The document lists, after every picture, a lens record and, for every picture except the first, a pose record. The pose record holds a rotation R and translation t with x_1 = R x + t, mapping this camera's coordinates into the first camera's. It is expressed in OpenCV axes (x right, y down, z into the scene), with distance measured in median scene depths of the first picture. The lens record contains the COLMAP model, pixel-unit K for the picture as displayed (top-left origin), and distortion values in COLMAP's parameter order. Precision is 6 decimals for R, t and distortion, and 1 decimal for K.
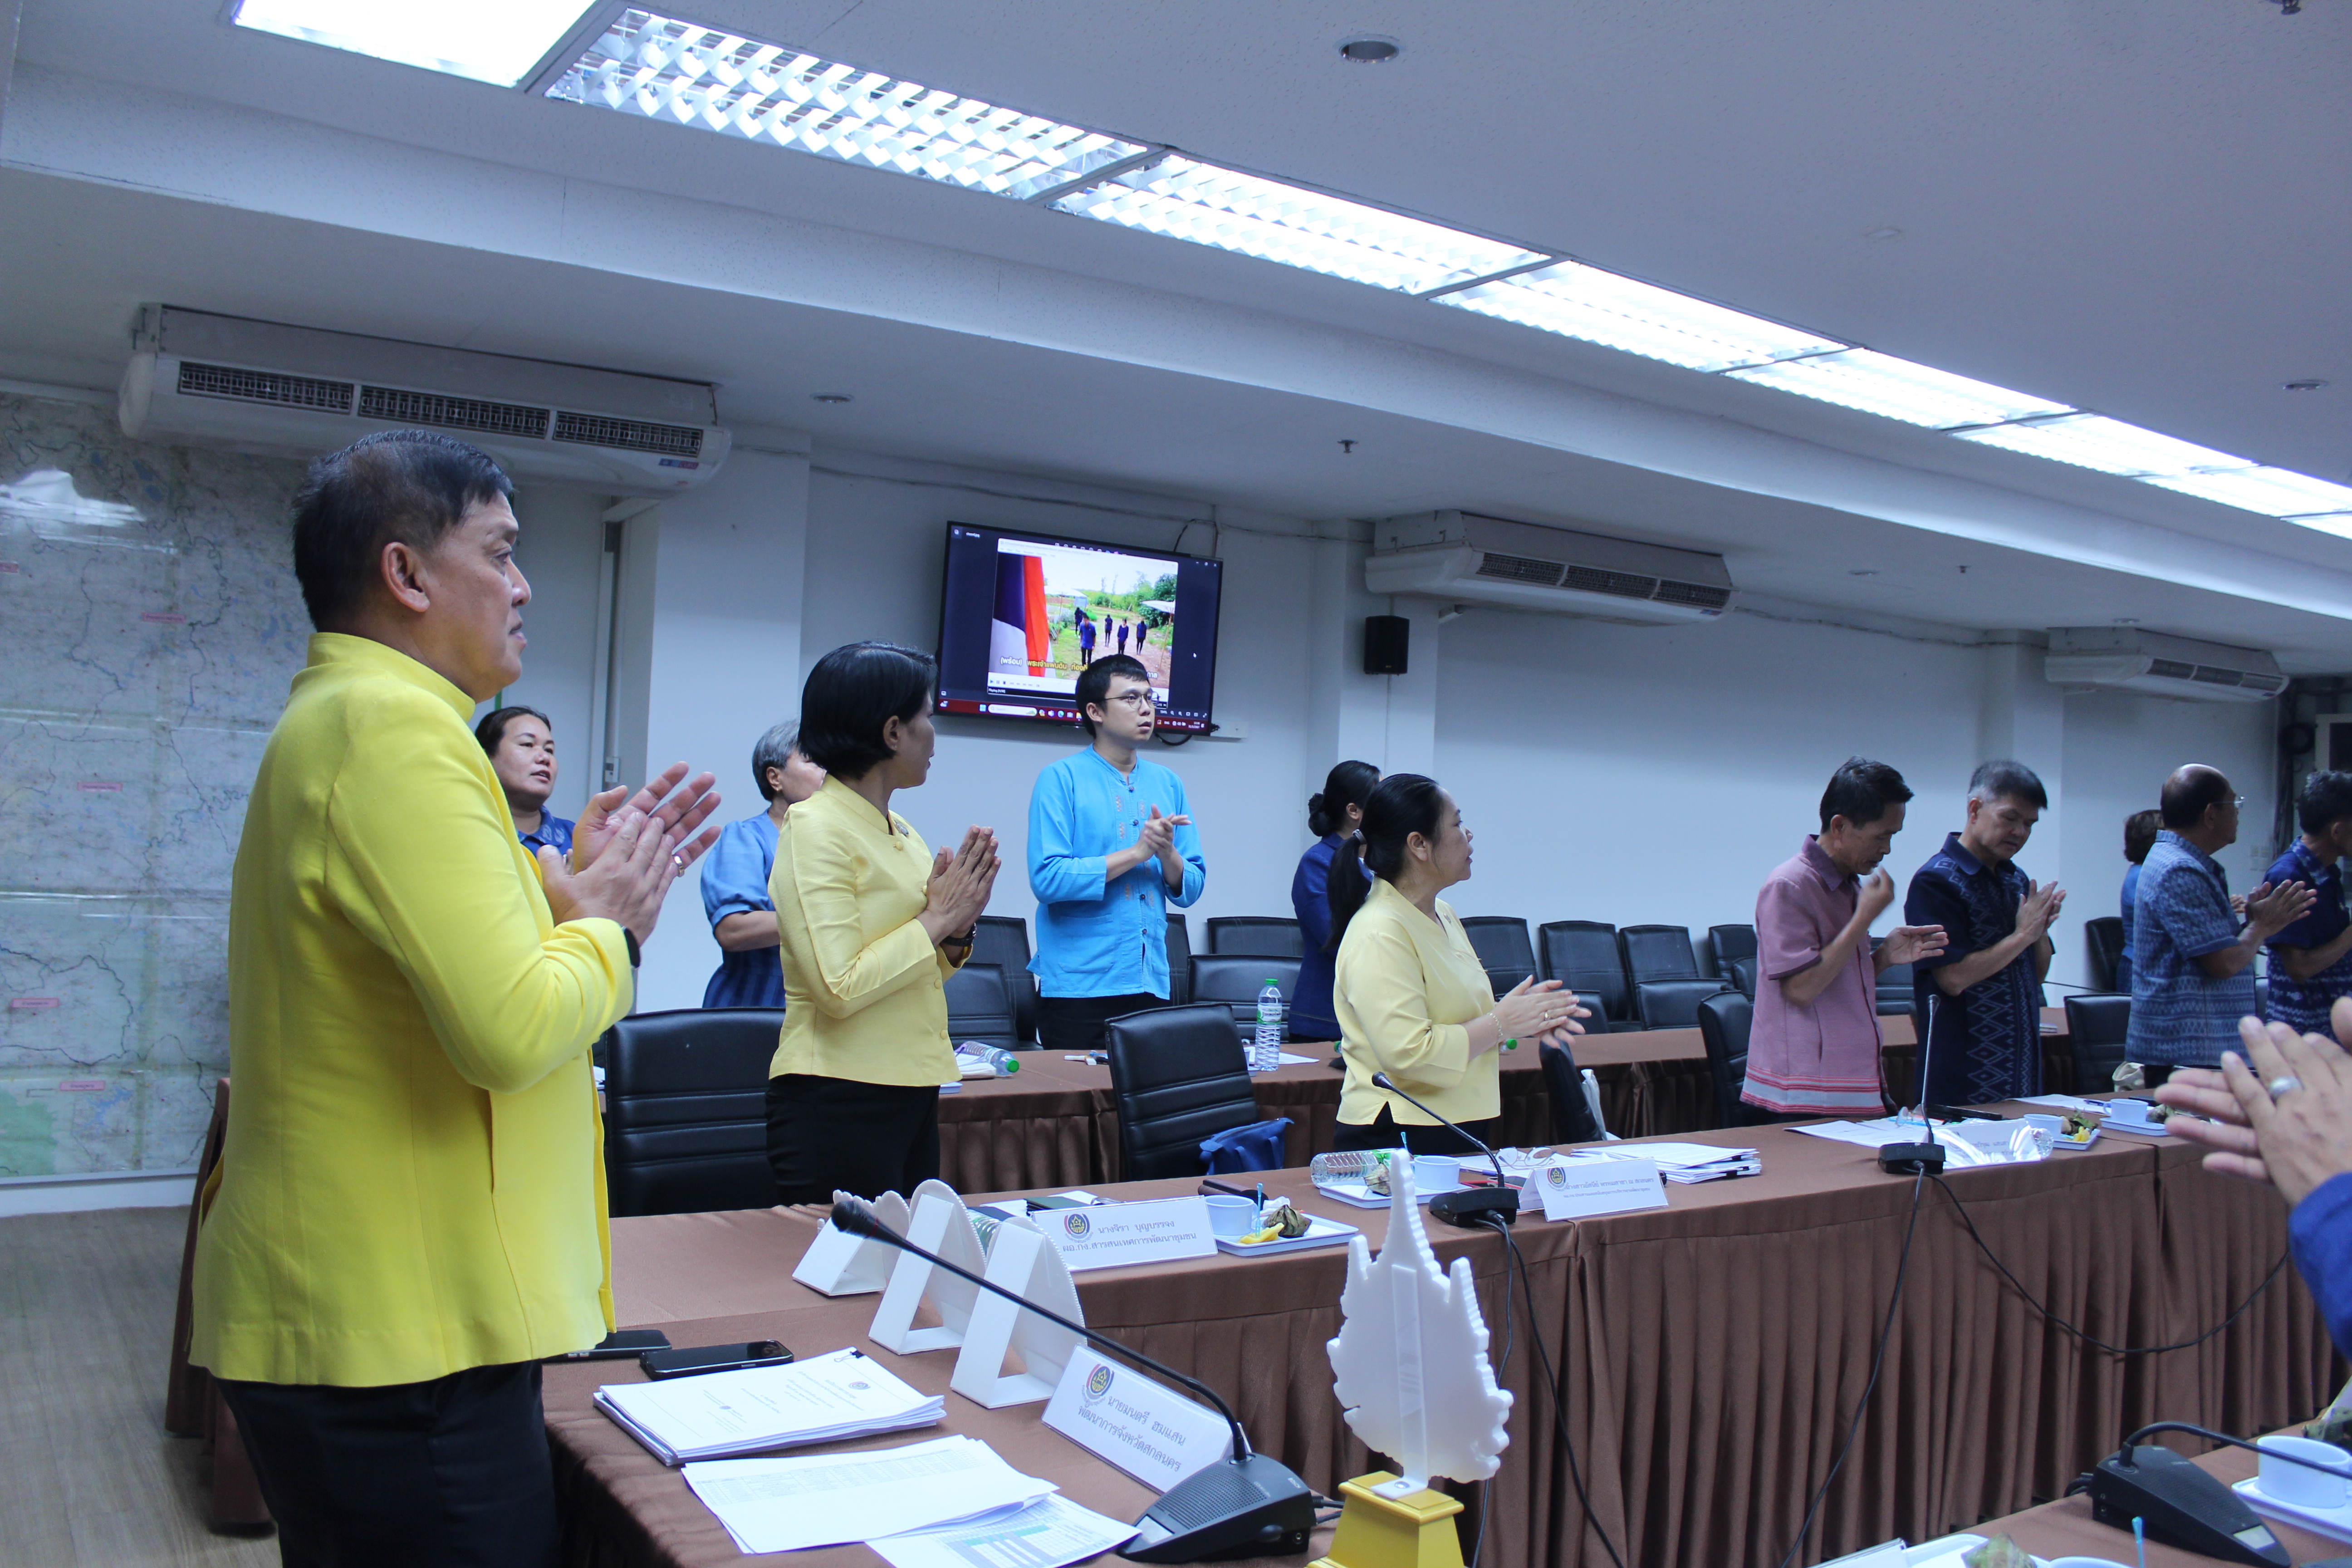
lens RADIAL K [[1955.6, 0, 1176.2], [0, 1955.6, 808.8], [0, 0, 1]] dist [-0.164229, 0.158601]
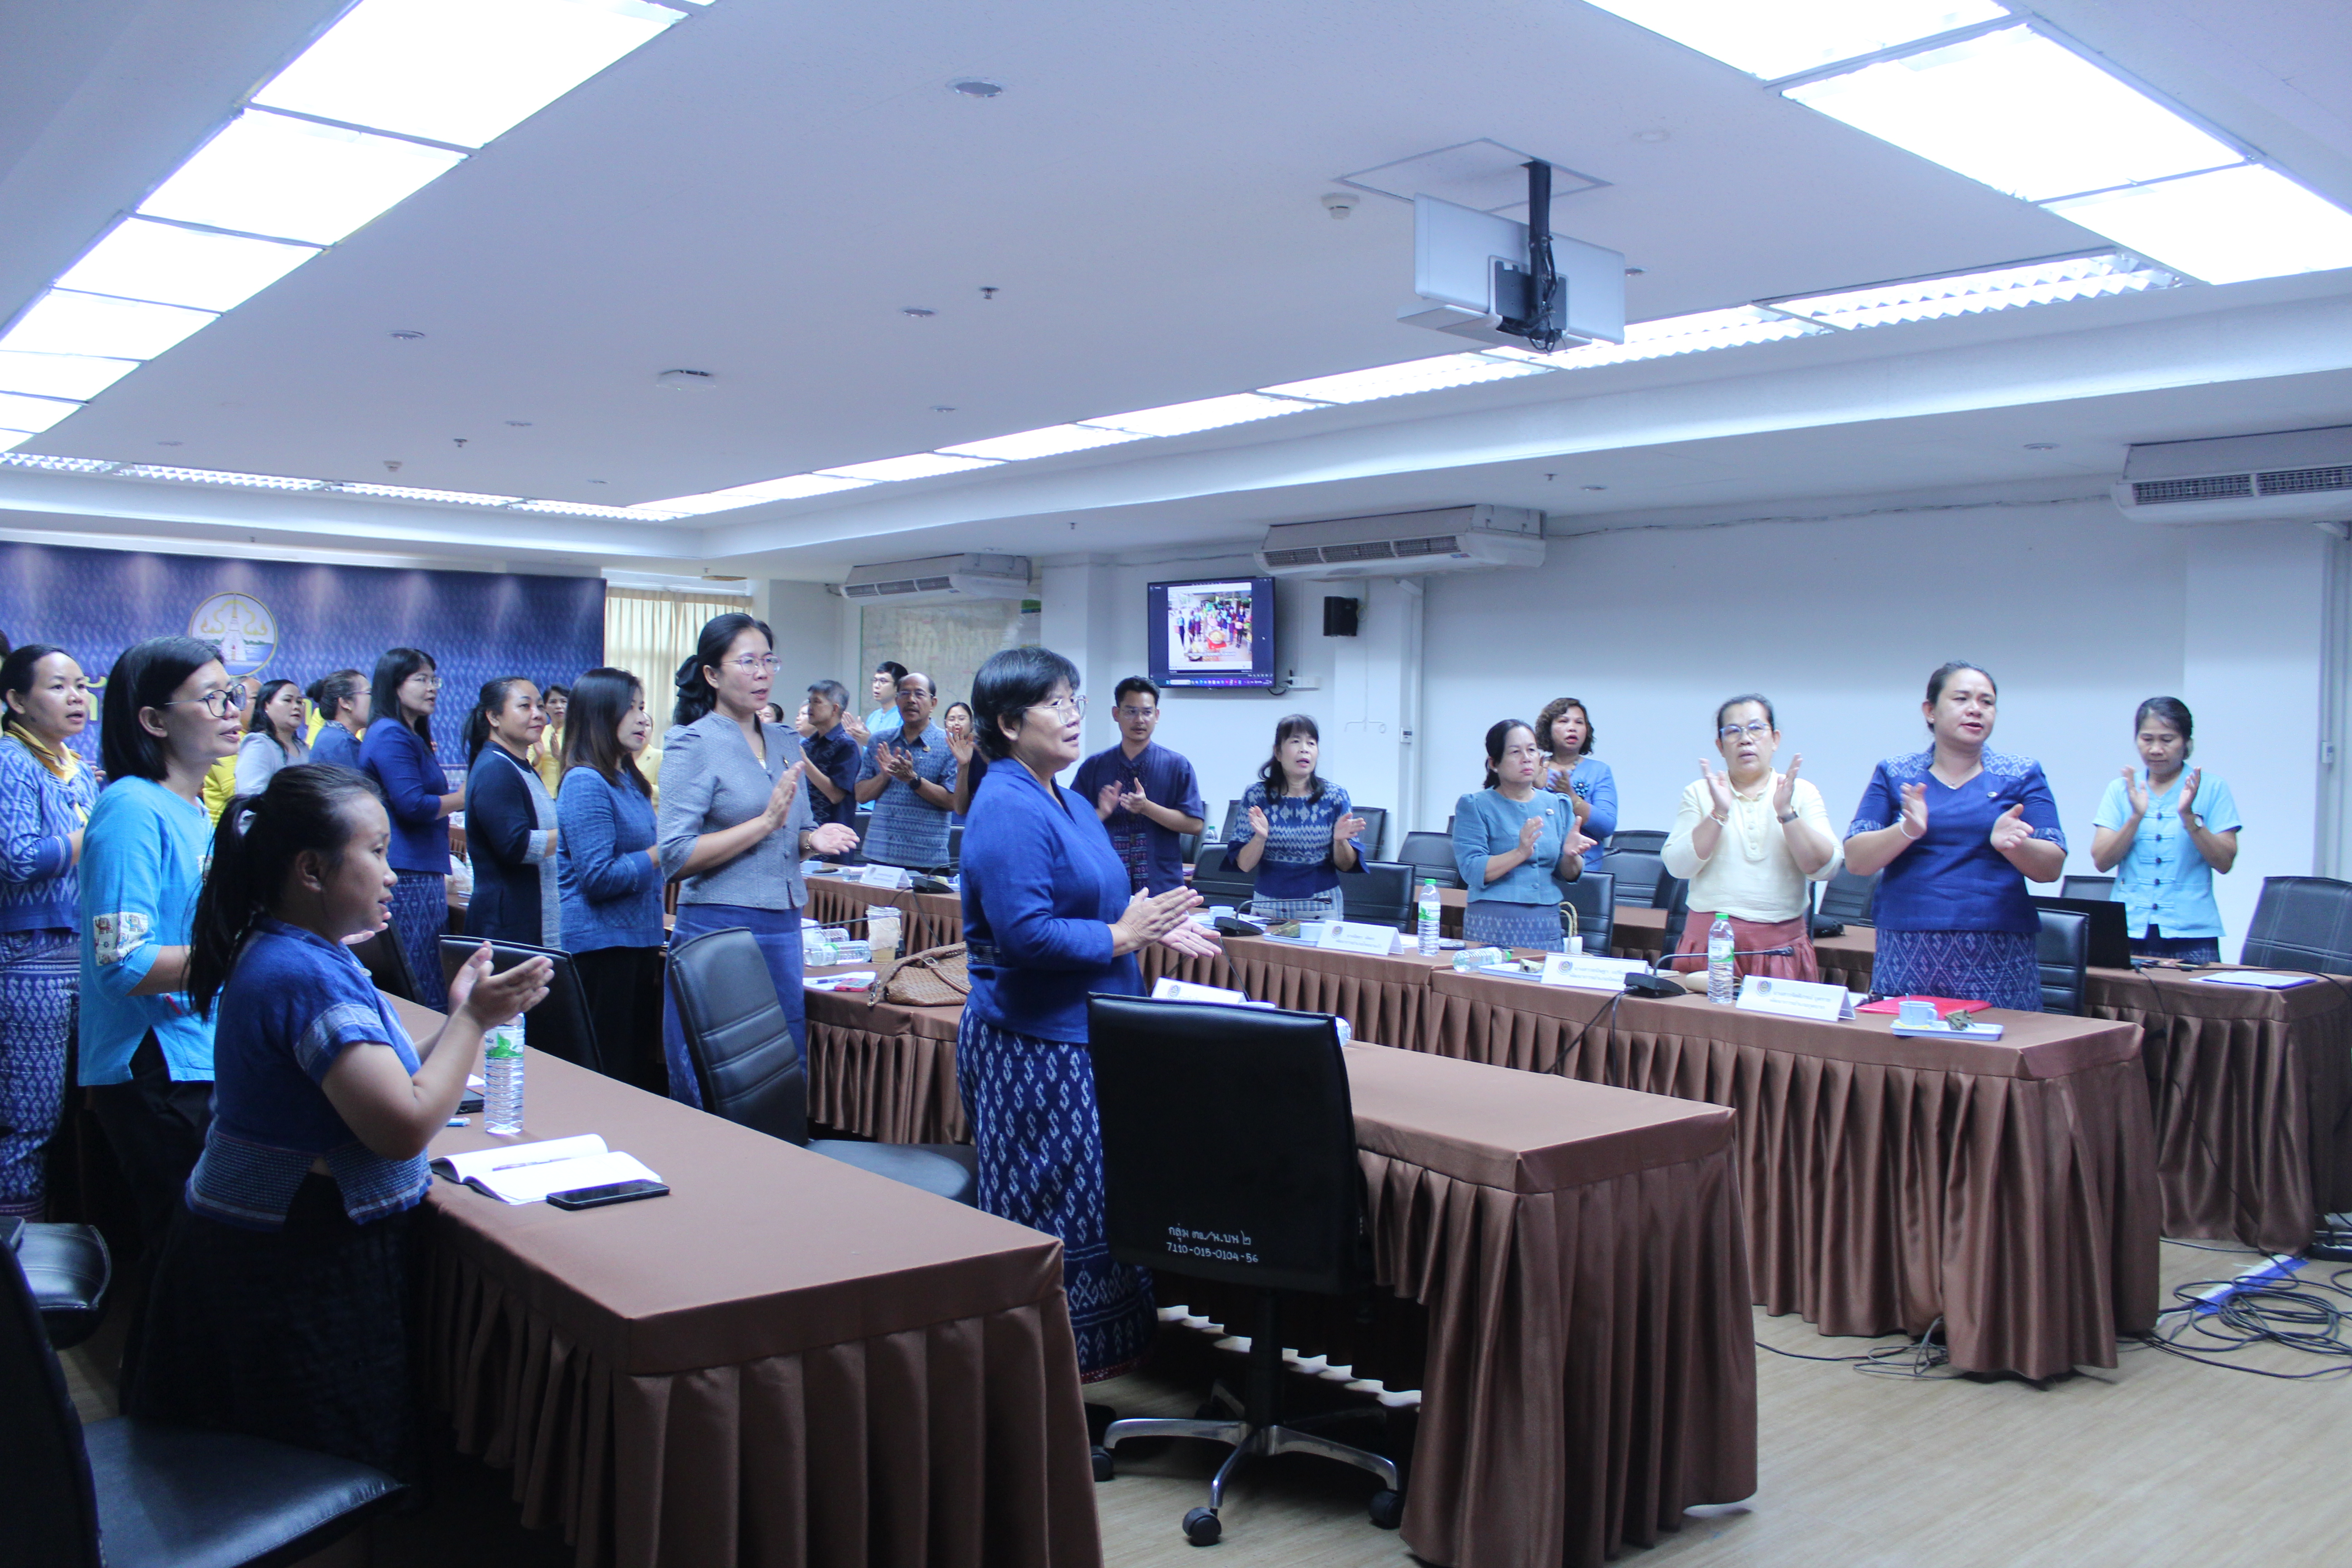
lens RADIAL K [[1957.7, 0, 1176.0], [0, 1957.7, 784.0], [0, 0, 1]] dist [-0.178827, 0.161493]
pose [[0.111515, -0.018125, -0.993597, 2.029630], [-0.015842, 0.999674, -0.020014, 0.092707], [0.993636, 0.017973, 0.111191, 0.971960]]
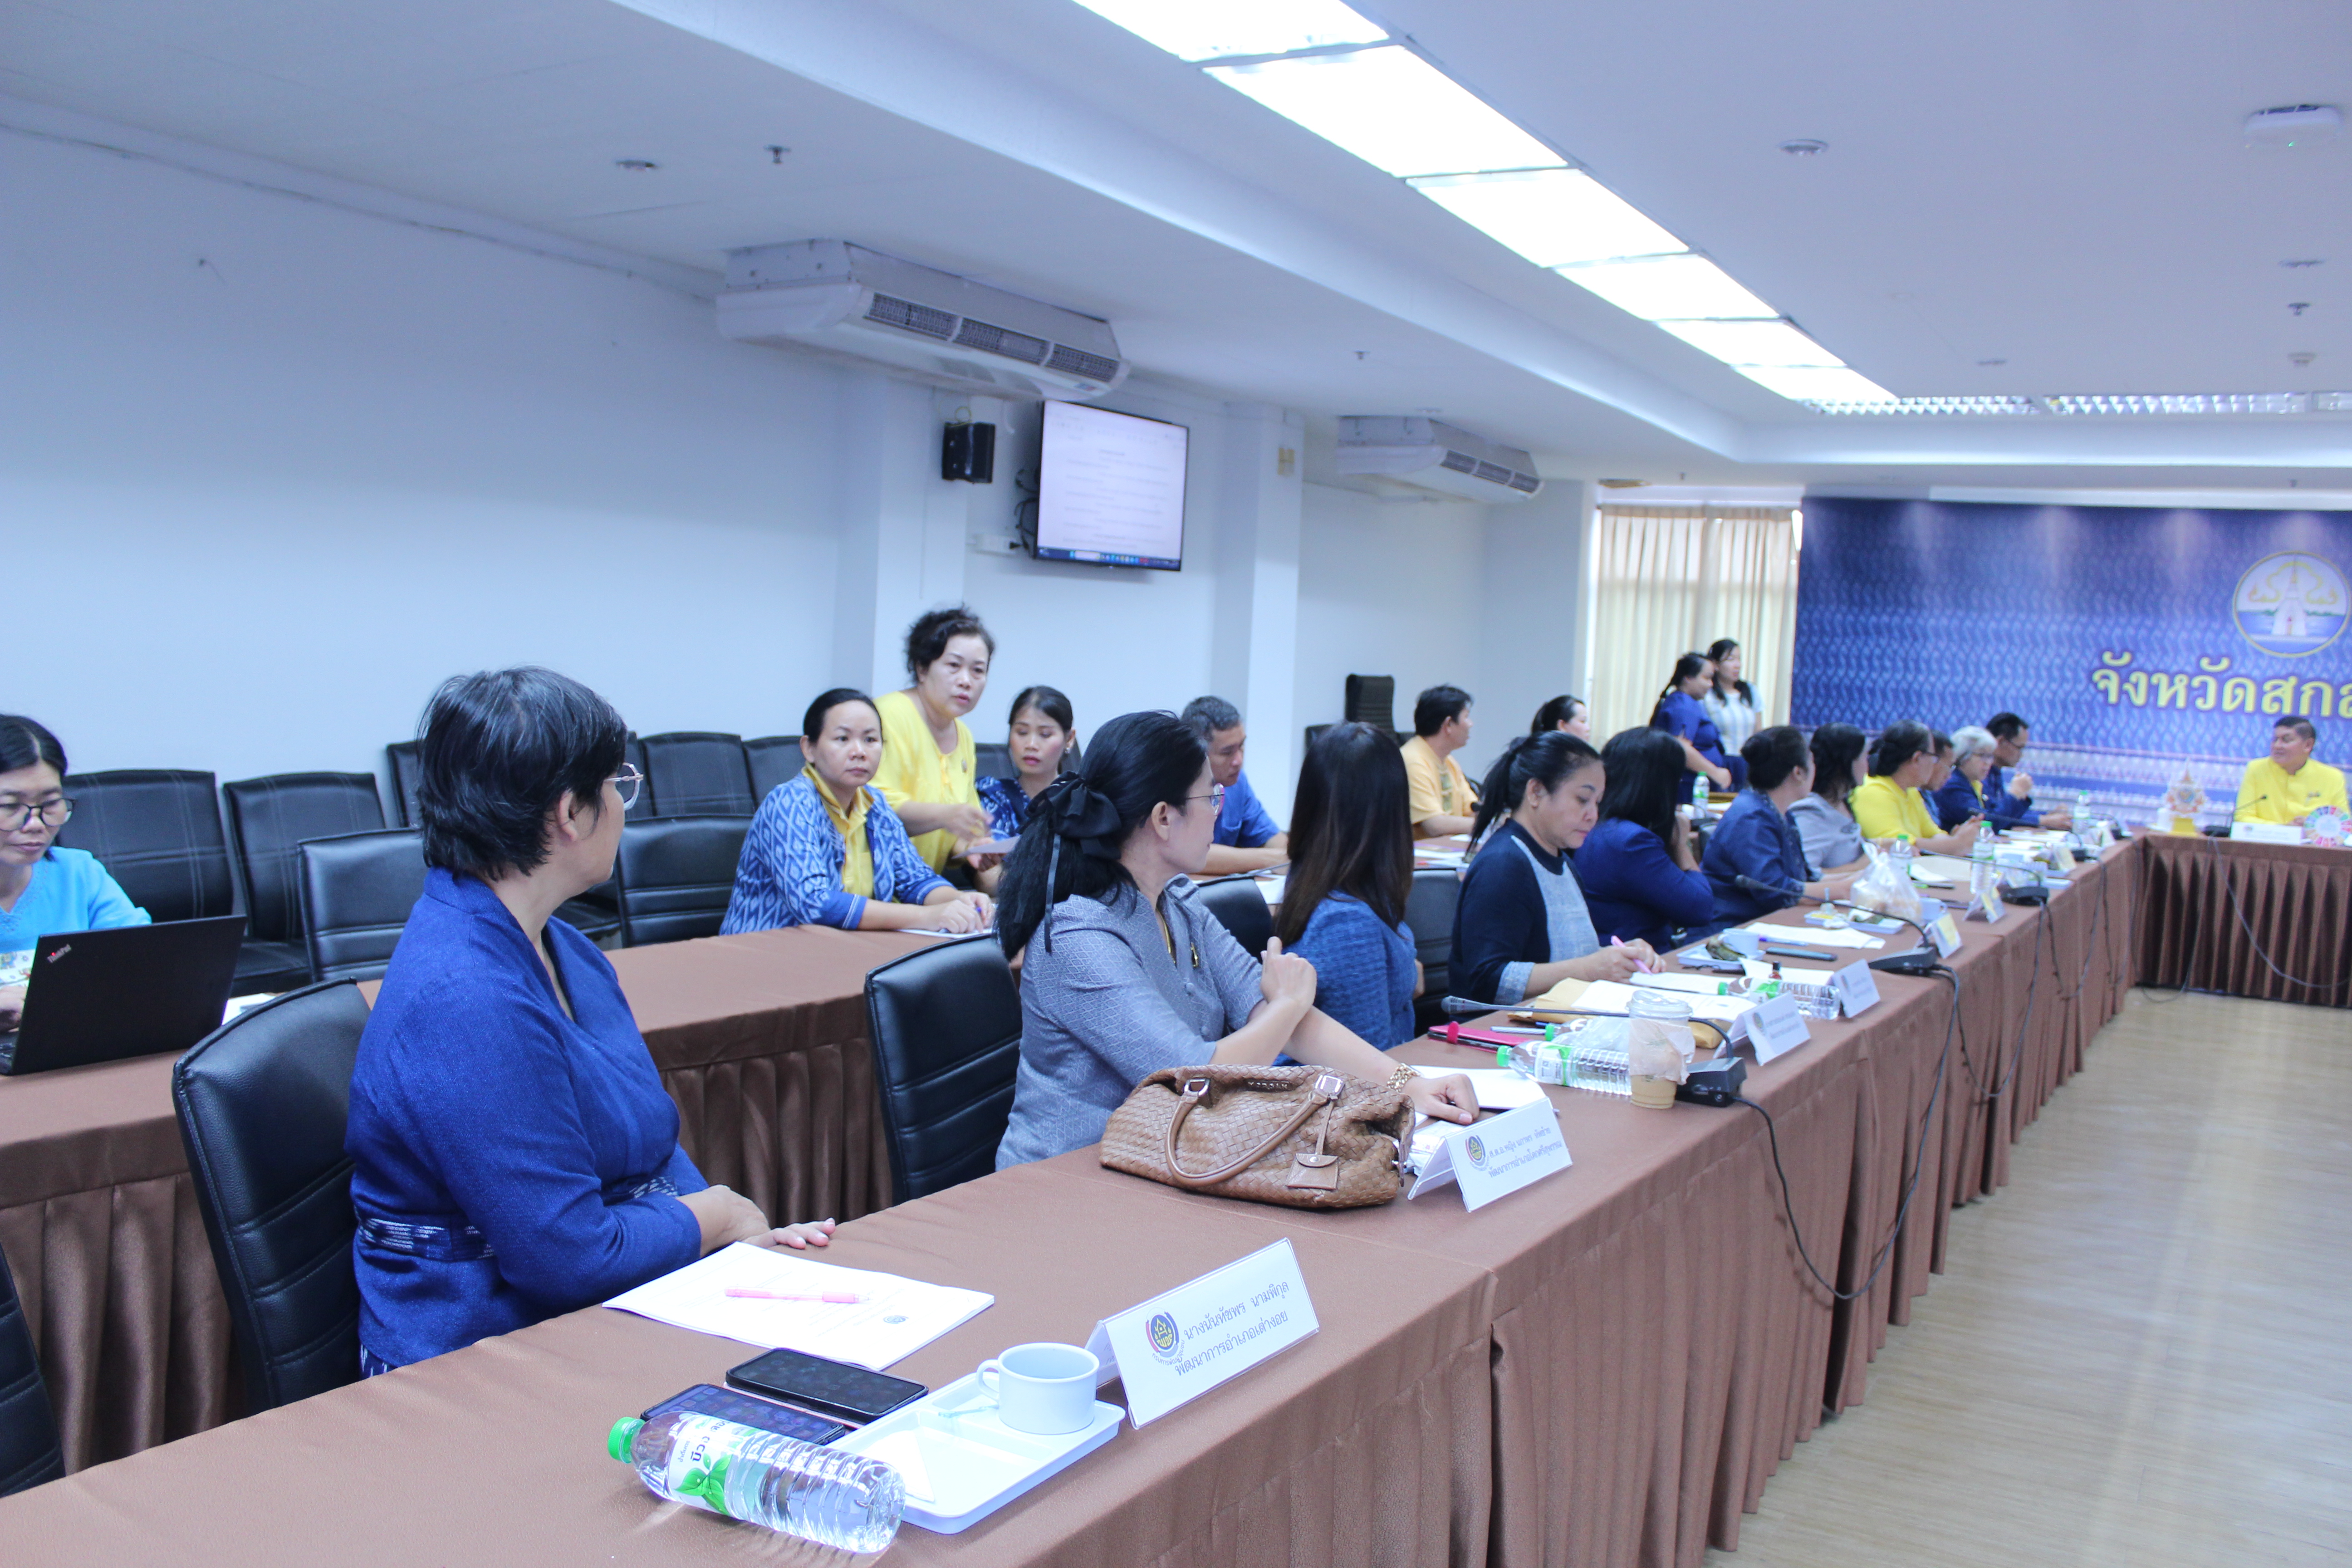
lens RADIAL K [[1955.1, 0, 1168.0], [0, 1955.1, 774.3], [0, 0, 1]] dist [-0.161093, 0.150925]
pose [[-0.903880, -0.063779, -0.423005, 1.417543], [-0.091132, 0.994834, 0.044733, 0.069676], [0.417967, 0.078983, -0.905022, 1.308802]]
